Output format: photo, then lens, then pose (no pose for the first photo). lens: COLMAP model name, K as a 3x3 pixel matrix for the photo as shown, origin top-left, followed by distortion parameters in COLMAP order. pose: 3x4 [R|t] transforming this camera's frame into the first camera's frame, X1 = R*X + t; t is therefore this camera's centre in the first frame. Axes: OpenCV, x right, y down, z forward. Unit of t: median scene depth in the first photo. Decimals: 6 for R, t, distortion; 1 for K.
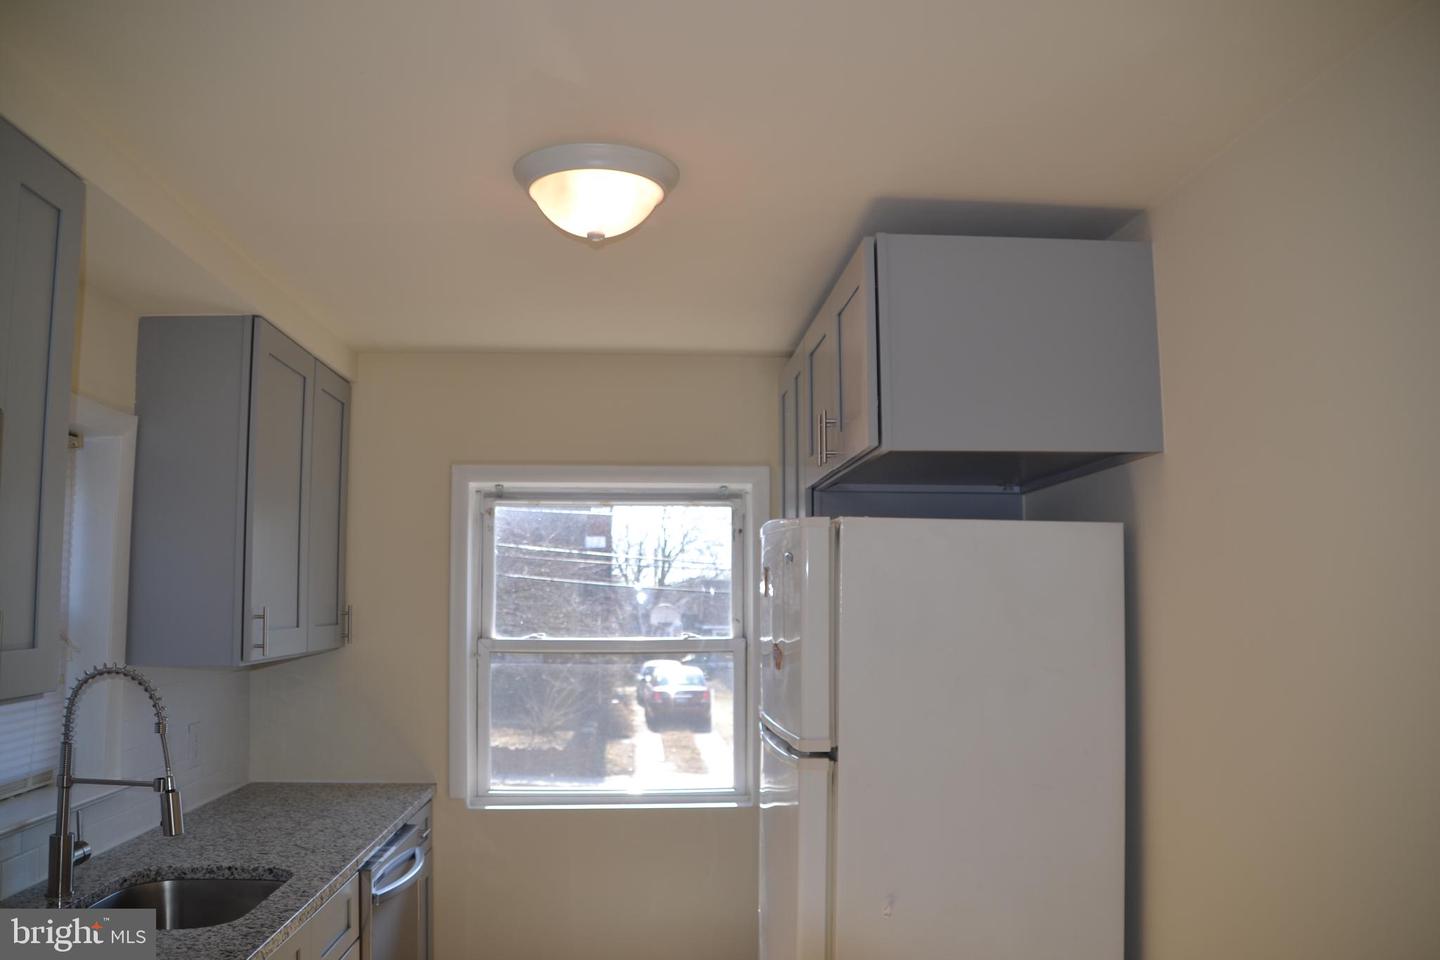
lens RADIAL K [[1130.4, 0, 720.0], [0, 1130.4, 480.0], [0, 0, 1]] dist [-0.126149, 0.001306]
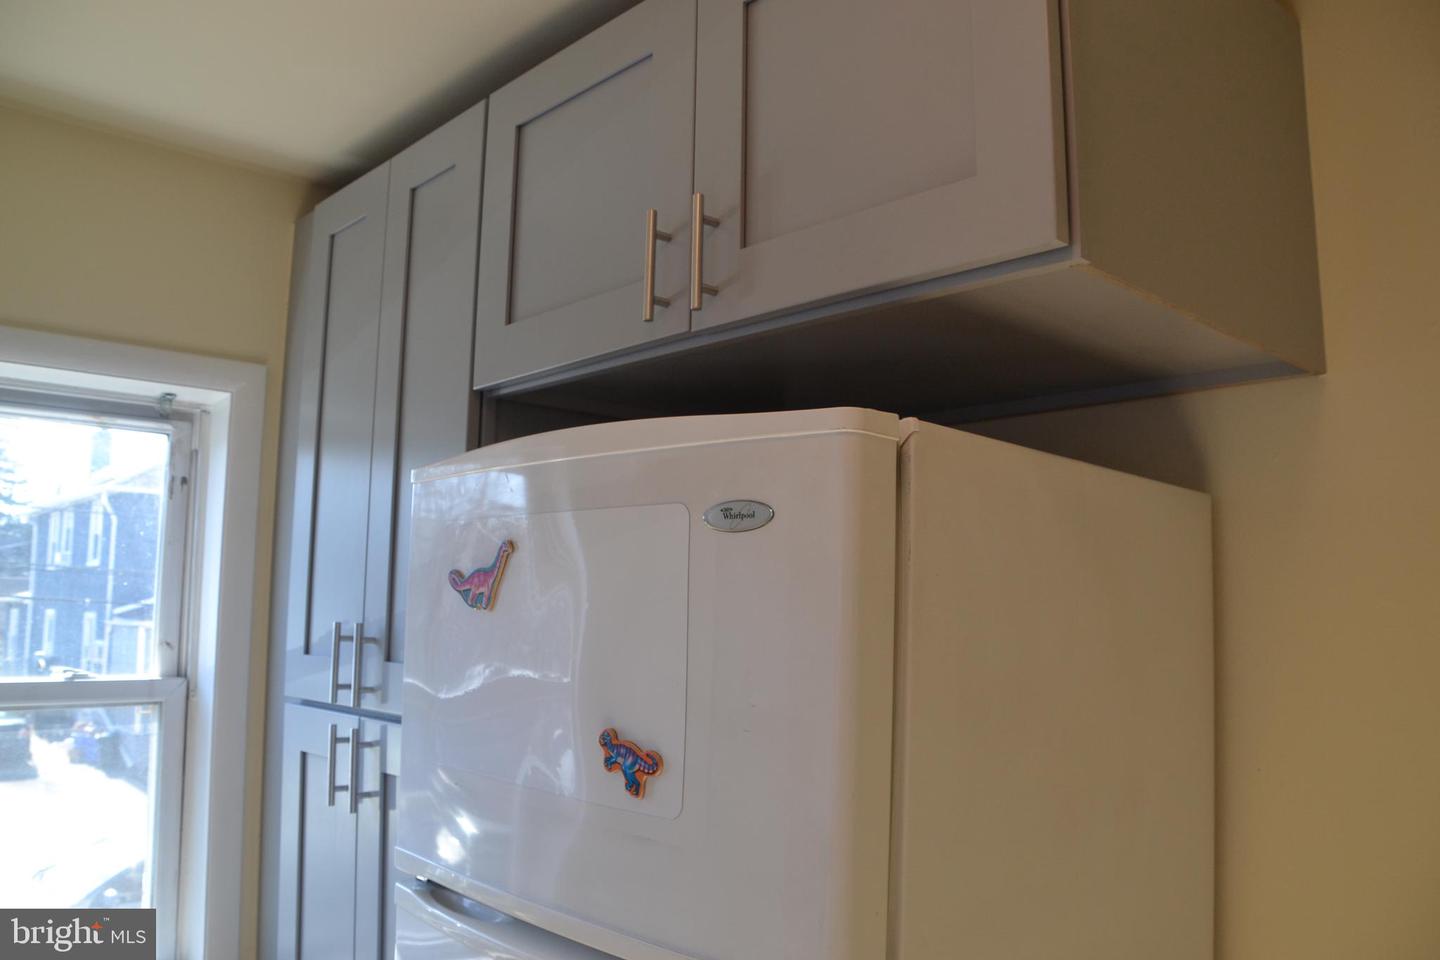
lens RADIAL K [[1130.4, 0, 720.0], [0, 1130.4, 480.0], [0, 0, 1]] dist [-0.126149, 0.001306]
pose [[0.787203, 0.088659, 0.610287, -0.102570], [-0.083977, 0.995805, -0.036345, 0.042807], [-0.610949, -0.022639, 0.791346, 0.428794]]
